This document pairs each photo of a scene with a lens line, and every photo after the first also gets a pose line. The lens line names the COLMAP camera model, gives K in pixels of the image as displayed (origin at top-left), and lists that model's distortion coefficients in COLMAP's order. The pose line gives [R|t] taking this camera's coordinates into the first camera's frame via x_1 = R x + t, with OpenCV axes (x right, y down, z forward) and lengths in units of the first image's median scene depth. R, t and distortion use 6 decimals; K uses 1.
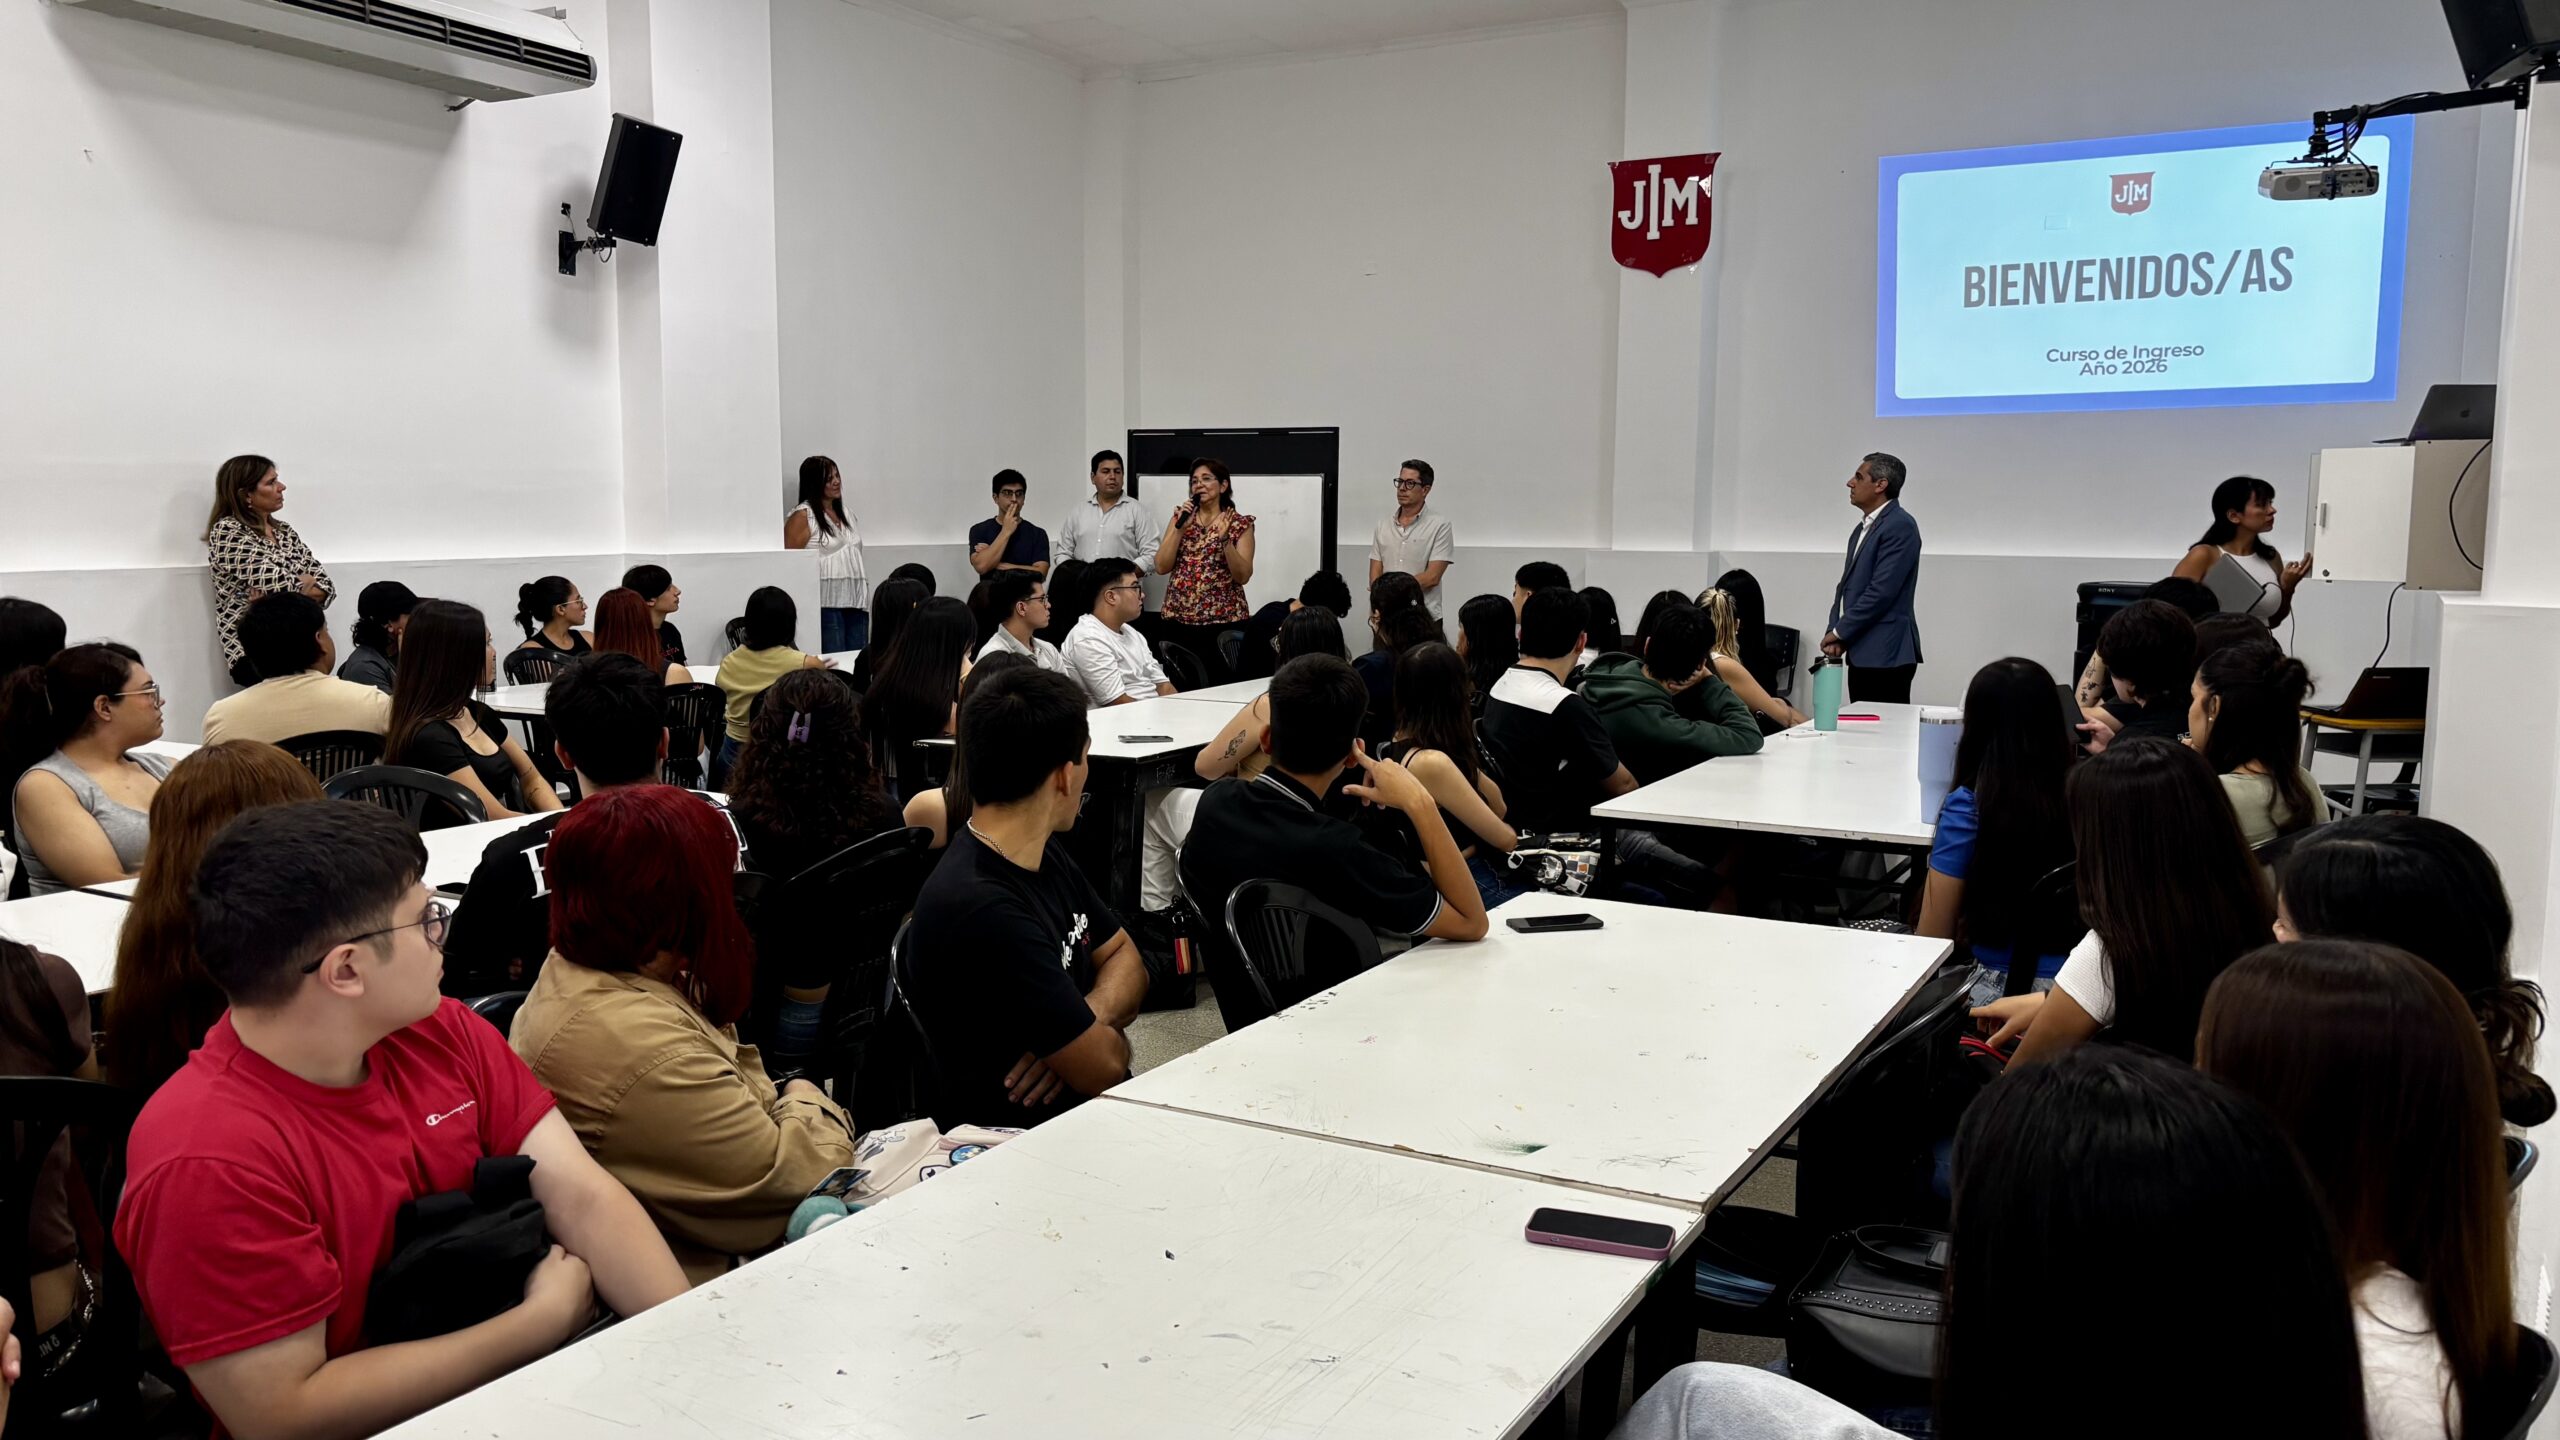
lens RADIAL K [[1932.3, 0, 1280.6], [0, 1932.3, 737.8], [0, 0, 1]] dist [0.042189, -0.046323]
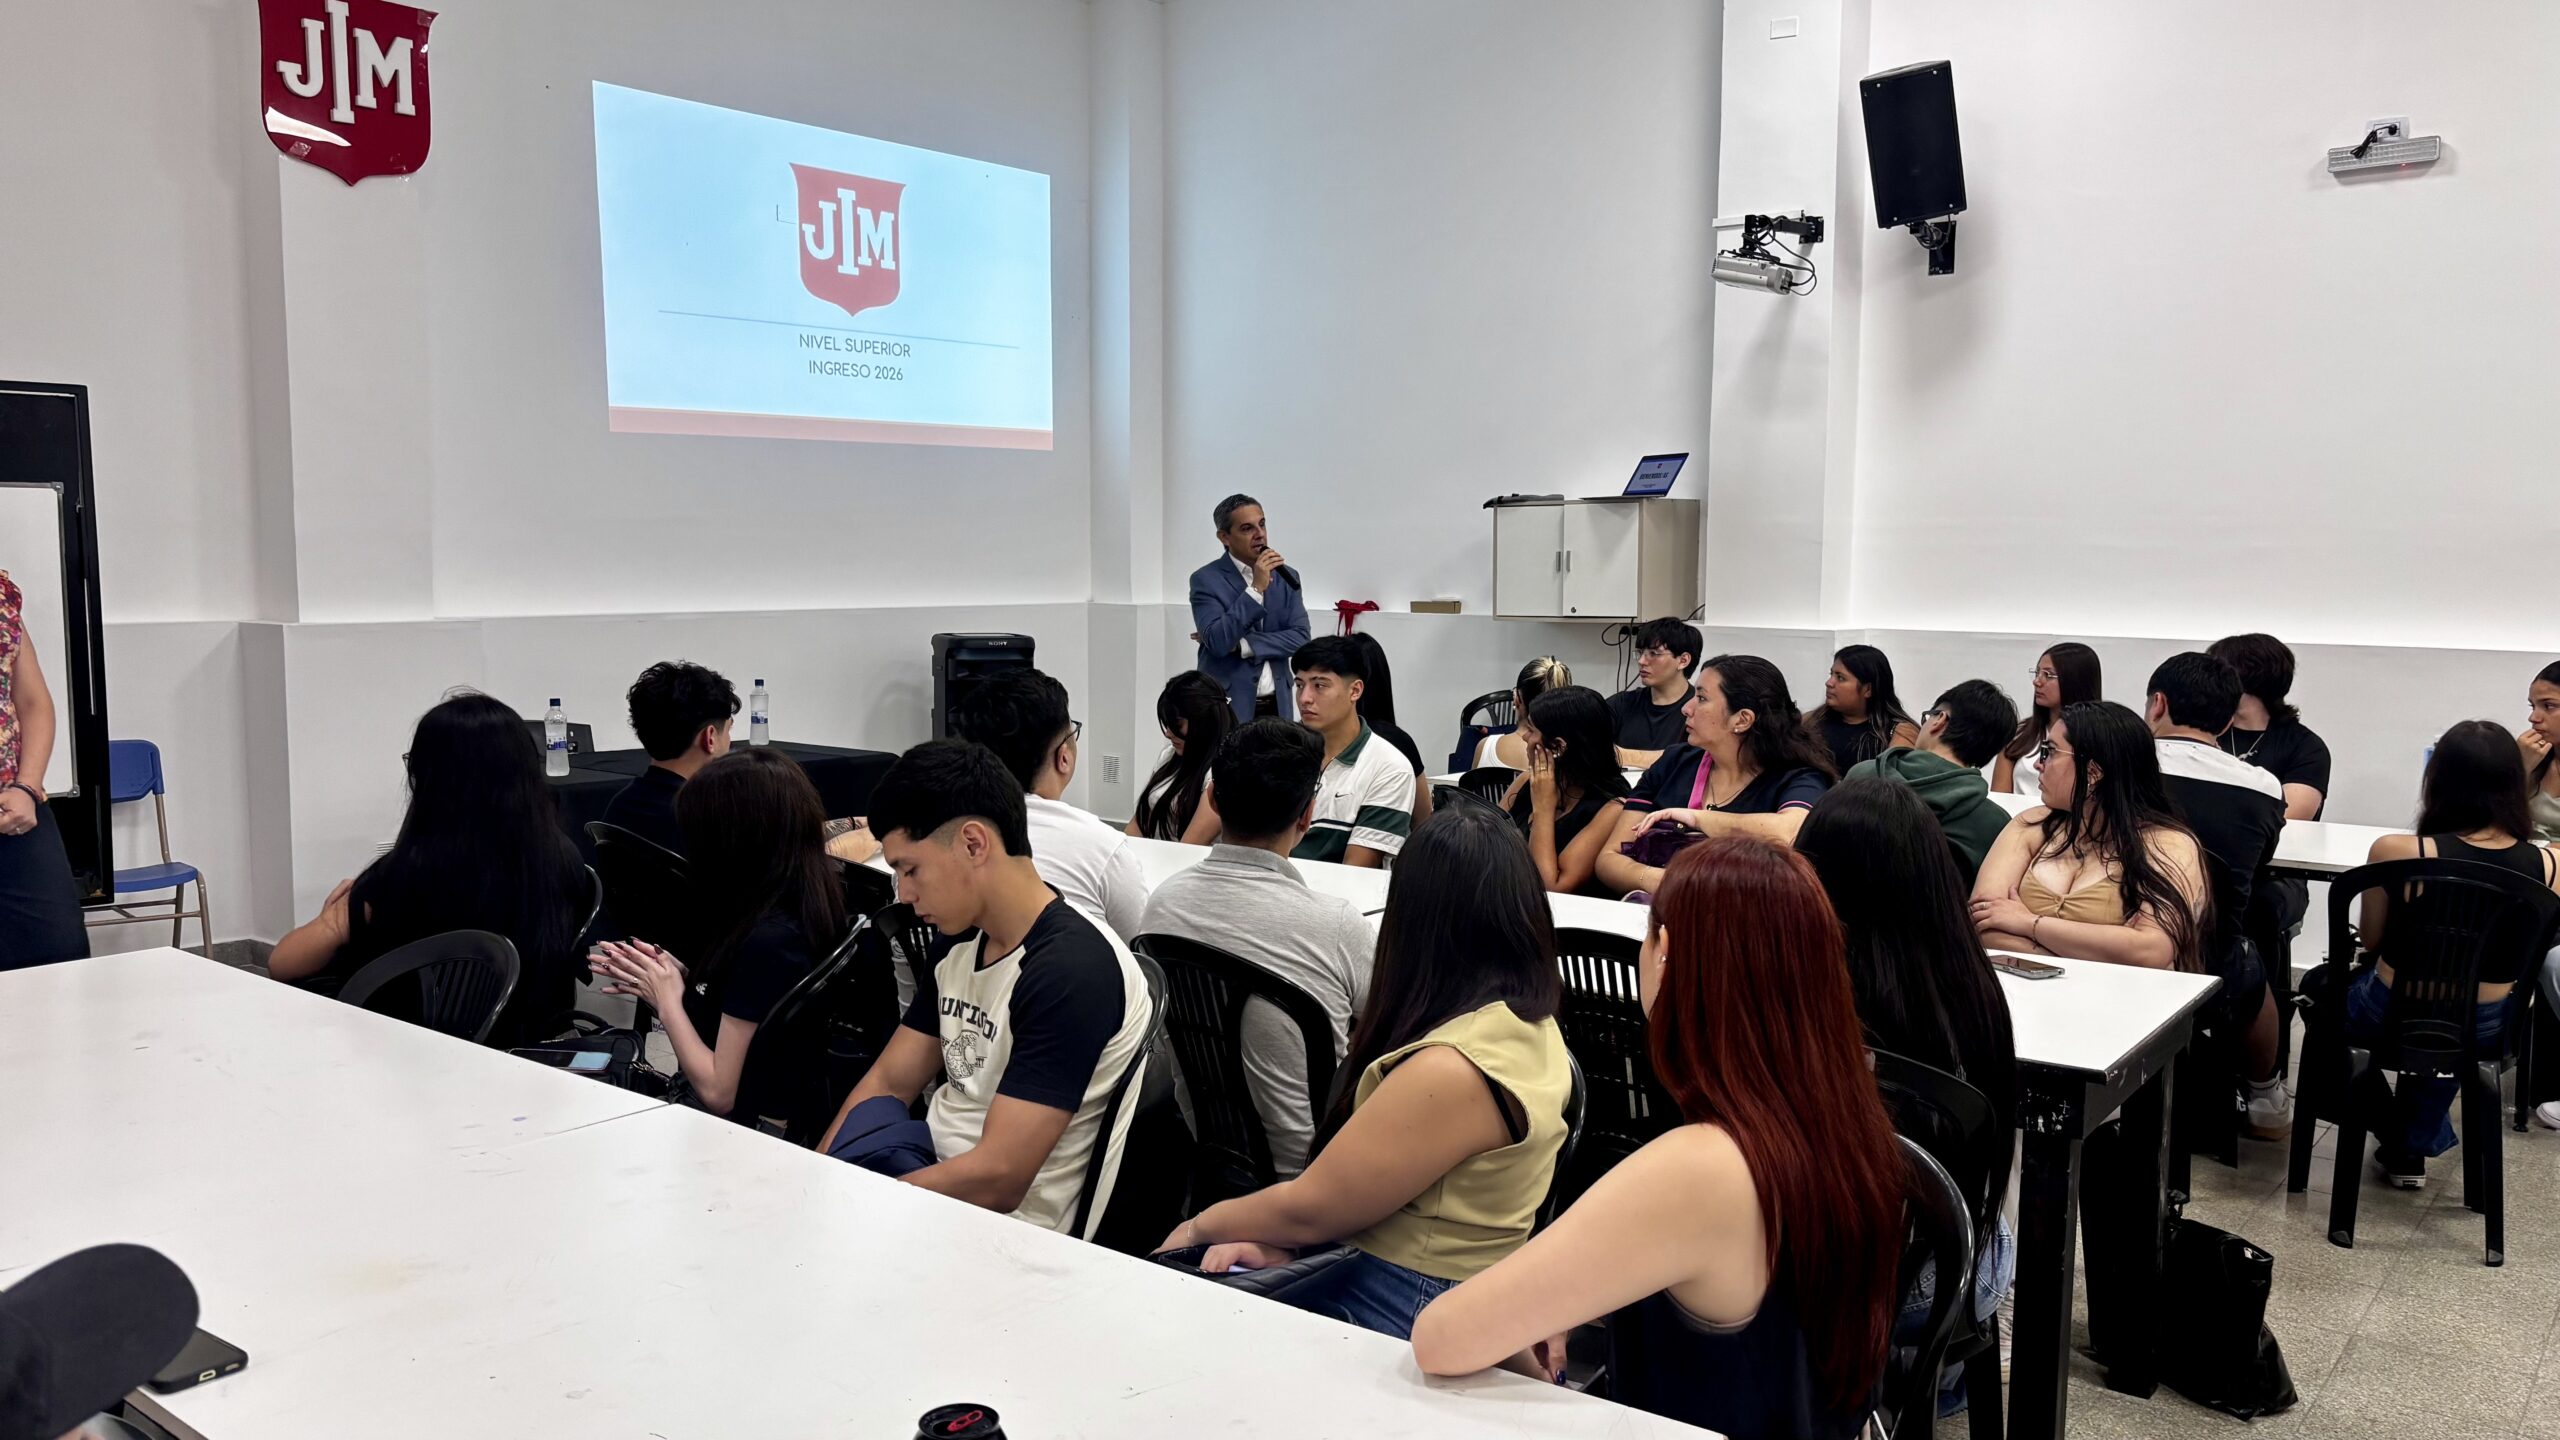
lens RADIAL K [[1932.3, 0, 1305.1], [0, 1932.3, 712.1], [0, 0, 1]] dist [0.042189, -0.046323]
pose [[0.177557, -0.078269, 0.980993, -0.374328], [0.117784, 0.991357, 0.057777, -0.072476], [-0.977037, 0.105287, 0.185241, 0.611936]]
